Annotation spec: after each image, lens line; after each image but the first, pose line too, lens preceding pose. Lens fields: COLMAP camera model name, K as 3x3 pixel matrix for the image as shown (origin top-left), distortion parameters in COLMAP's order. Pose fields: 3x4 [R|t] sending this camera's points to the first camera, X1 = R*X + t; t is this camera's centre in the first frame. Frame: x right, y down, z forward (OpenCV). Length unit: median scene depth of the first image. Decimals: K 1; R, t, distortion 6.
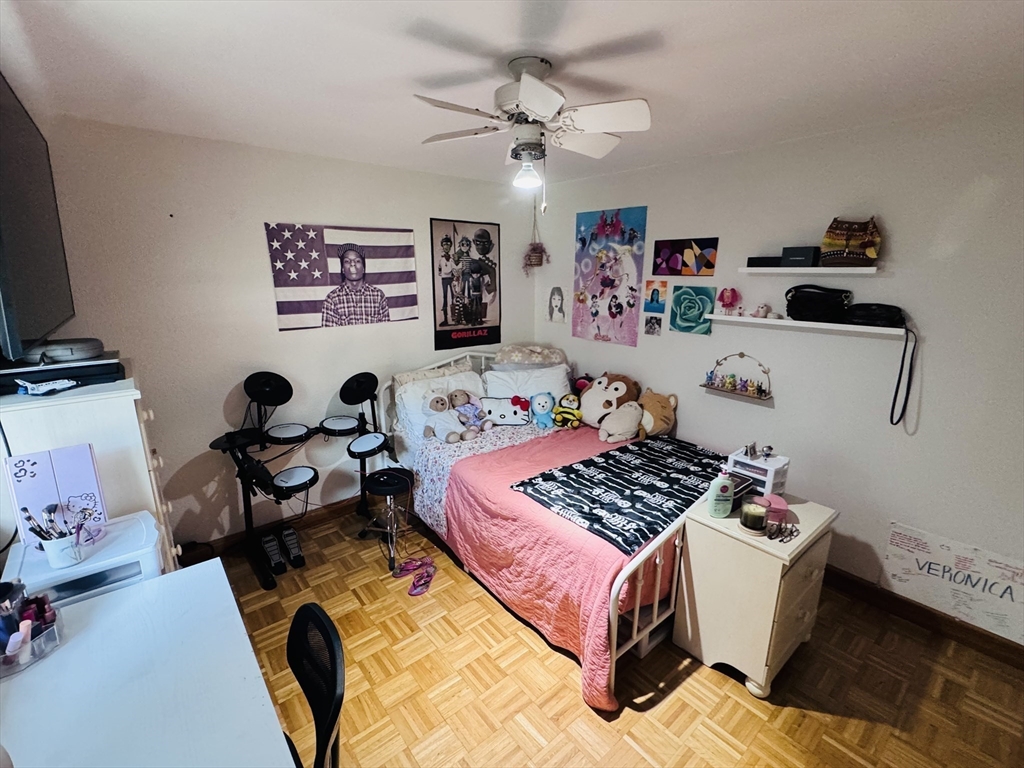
lens RADIAL K [[462.7, 0, 509.8], [0, 462.7, 382.7], [0, 0, 1]] dist [-0.003094, -0.000096]
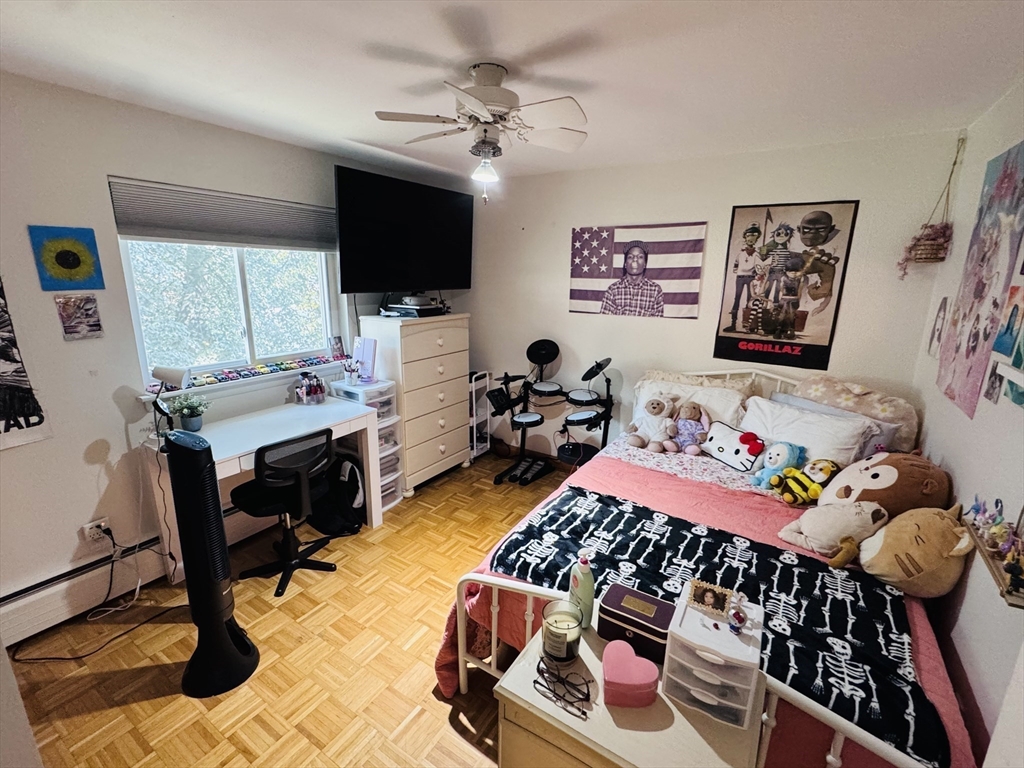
lens RADIAL K [[462.7, 0, 509.8], [0, 462.7, 382.7], [0, 0, 1]] dist [-0.003094, -0.000096]
pose [[0.301458, 0.231054, -0.925061, 0.606365], [-0.242186, 0.956931, 0.160091, -0.079093], [0.922209, 0.175776, 0.344432, 0.387214]]
